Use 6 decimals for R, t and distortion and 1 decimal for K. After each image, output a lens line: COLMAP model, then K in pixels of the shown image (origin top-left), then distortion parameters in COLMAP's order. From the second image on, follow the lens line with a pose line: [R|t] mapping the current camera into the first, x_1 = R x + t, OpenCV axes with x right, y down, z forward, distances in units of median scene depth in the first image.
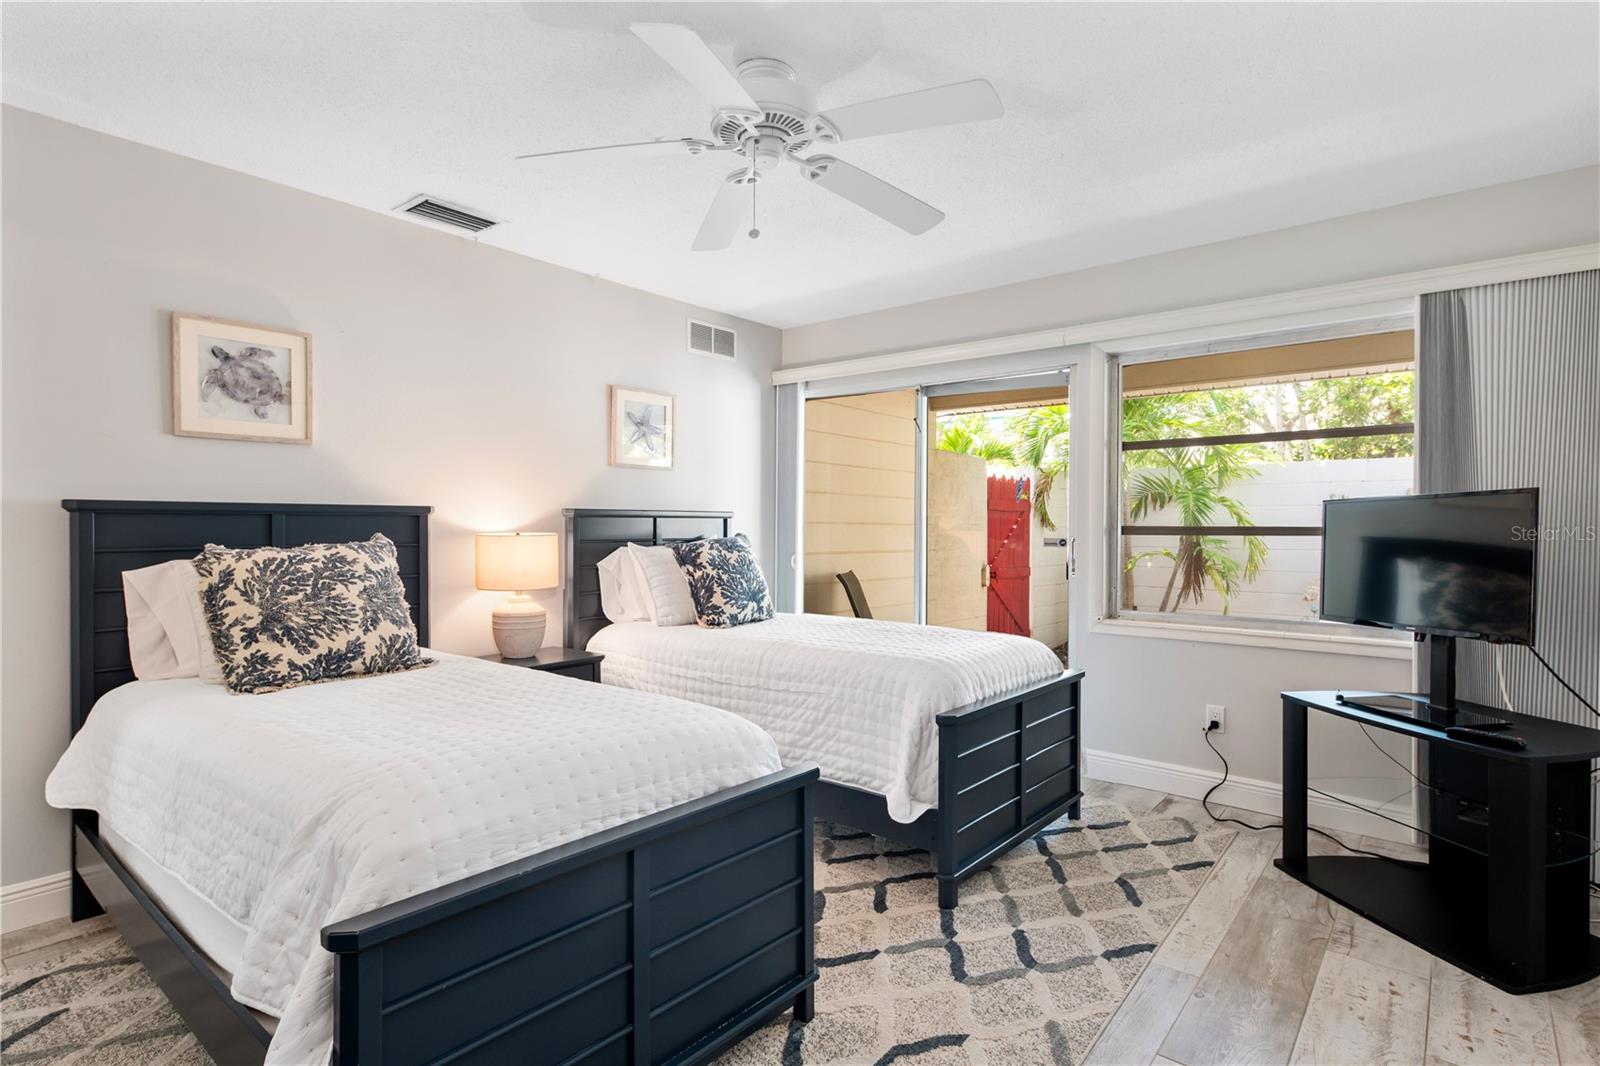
lens RADIAL K [[813.3, 0, 804.4], [0, 813.3, 526.5], [0, 0, 1]] dist [0.014731, 0.000159]
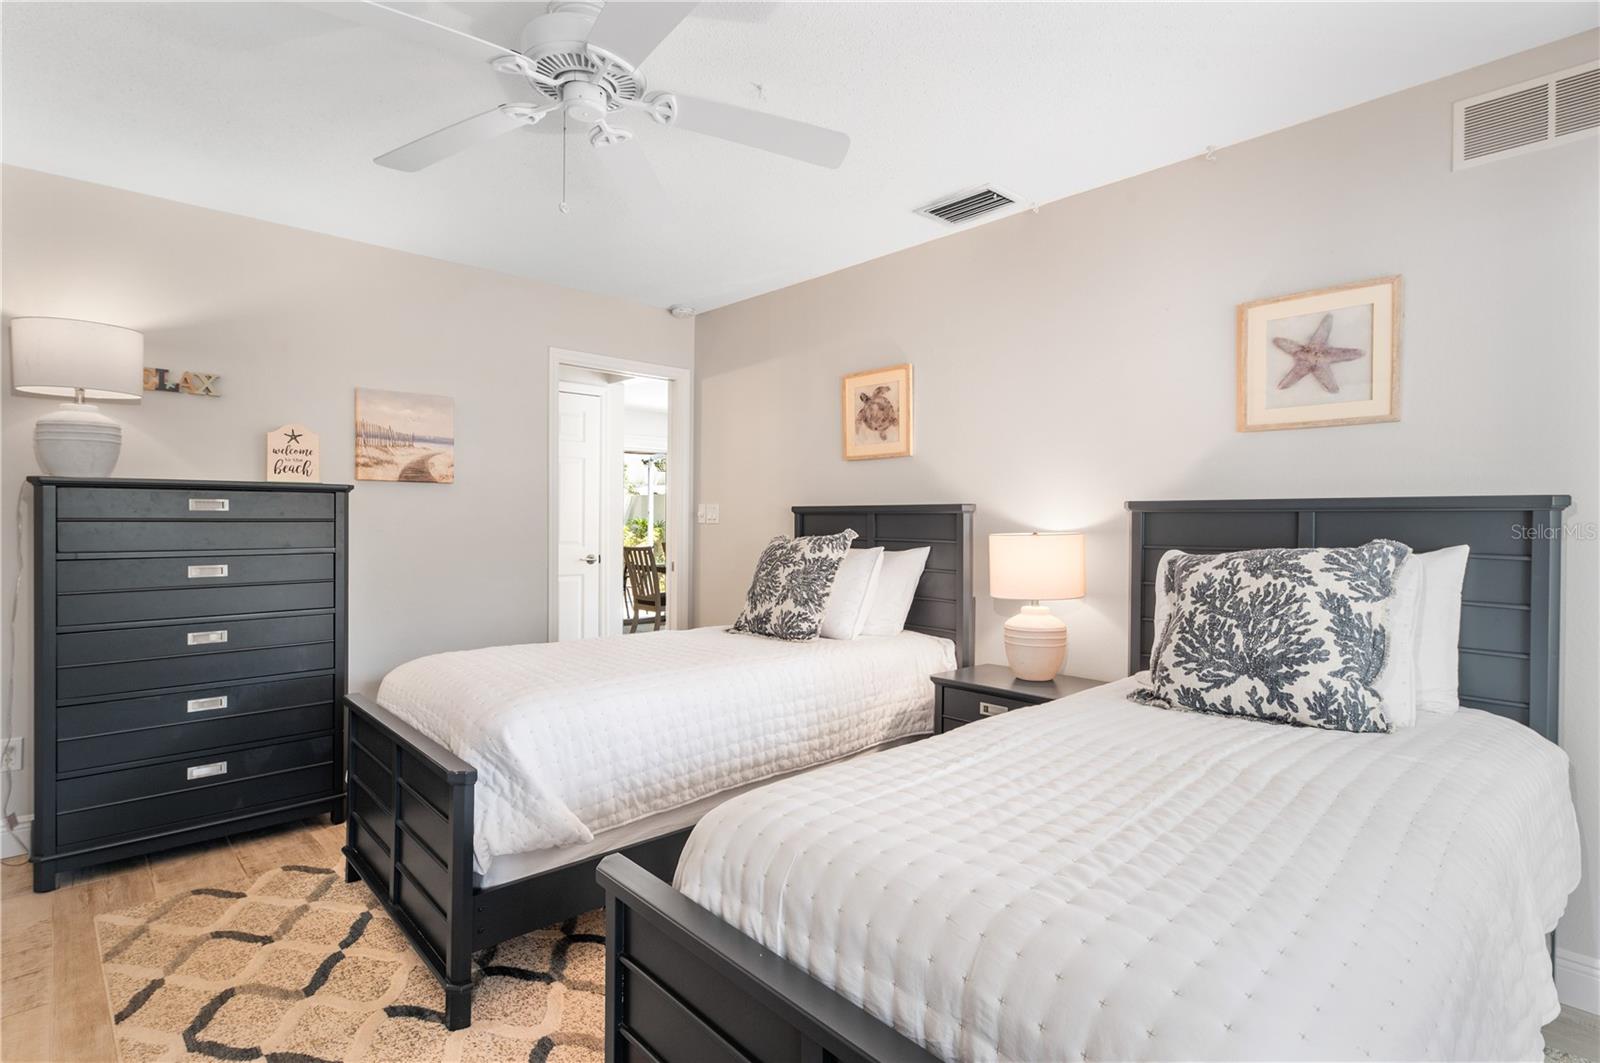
lens RADIAL K [[813.3, 0, 804.4], [0, 813.3, 525.0], [0, 0, 1]] dist [0.014731, 0.000159]
pose [[-0.143713, 0.004051, -0.989611, 0.569893], [-0.005887, 0.999970, 0.004948, -0.002829], [0.989602, 0.006537, -0.143685, 0.958949]]
